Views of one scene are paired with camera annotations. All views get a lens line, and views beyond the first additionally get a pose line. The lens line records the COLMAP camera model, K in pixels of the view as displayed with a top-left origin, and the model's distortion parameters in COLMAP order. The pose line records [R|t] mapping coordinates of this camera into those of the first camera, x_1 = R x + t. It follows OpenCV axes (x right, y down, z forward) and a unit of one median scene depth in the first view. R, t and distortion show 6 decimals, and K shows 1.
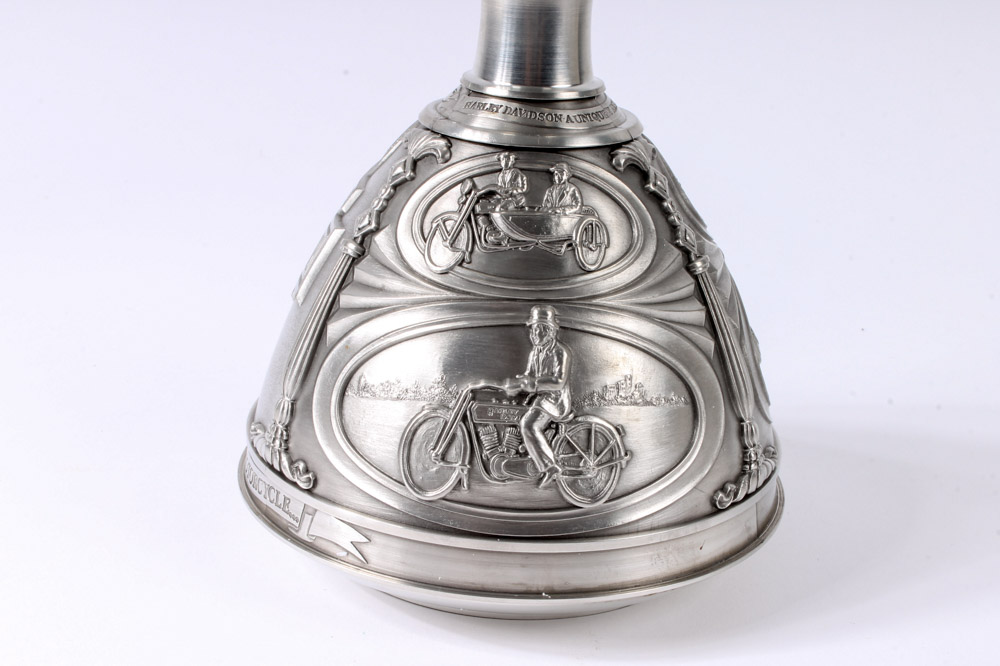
lens RADIAL K [[1626.9, 0, 500.0], [0, 1626.9, 333.0], [0, 0, 1]] dist [-0.103867, -0.008086]
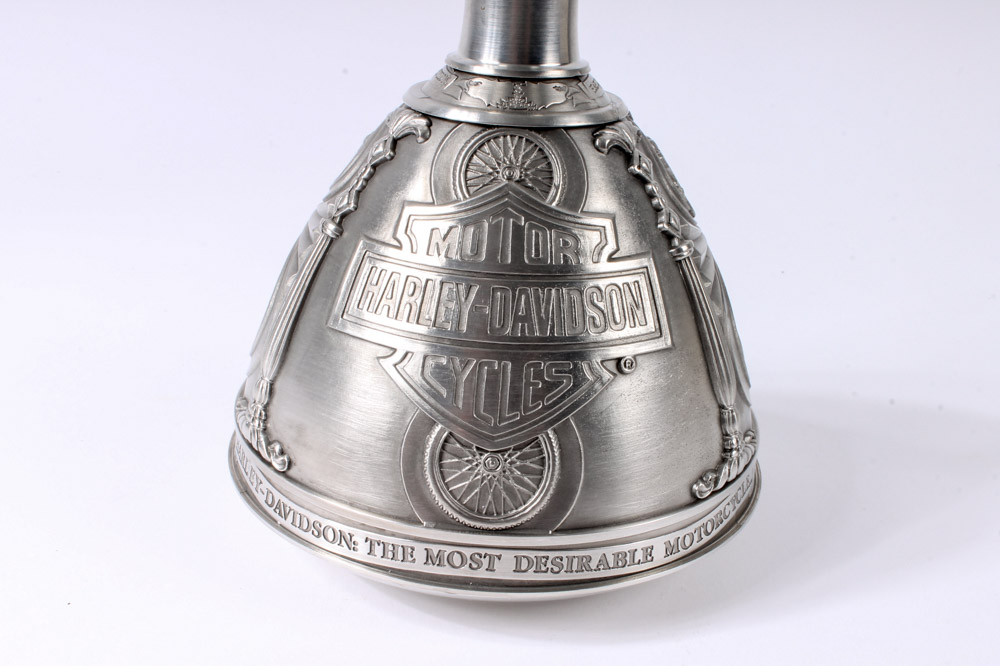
lens RADIAL K [[1185.5, 0, 500.0], [0, 1185.5, 333.0], [0, 0, 1]] dist [-0.094162, 0.004287]
pose [[0.999518, 0.014349, -0.027543, 0.032586], [-0.013253, 0.999129, 0.039561, -0.018412], [0.028087, -0.039177, 0.998837, 0.282665]]
